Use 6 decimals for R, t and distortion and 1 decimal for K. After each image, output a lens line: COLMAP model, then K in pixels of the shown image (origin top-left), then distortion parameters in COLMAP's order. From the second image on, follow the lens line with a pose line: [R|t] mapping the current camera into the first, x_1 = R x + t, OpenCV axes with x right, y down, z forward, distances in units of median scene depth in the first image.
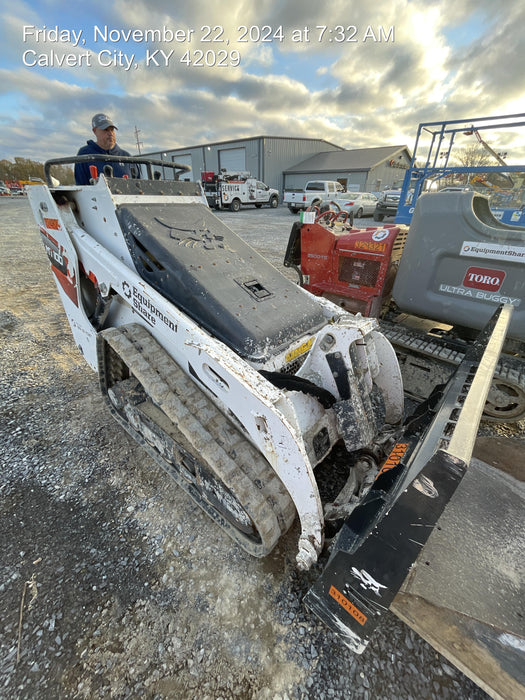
lens RADIAL K [[281.2, 0, 262.5], [0, 281.2, 350.0], [0, 0, 1]] dist [0.000467, -0.000082]
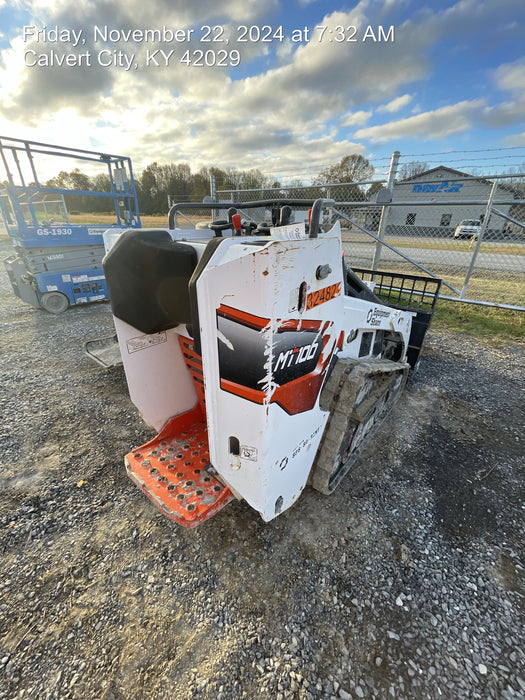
lens RADIAL K [[281.2, 0, 262.5], [0, 281.2, 350.0], [0, 0, 1]] dist [0.000467, -0.000082]
pose [[-0.014844, -0.414382, 0.909982, -1.600372], [0.493037, 0.788718, 0.367204, -0.744579], [-0.869882, 0.454105, 0.192598, 1.174220]]
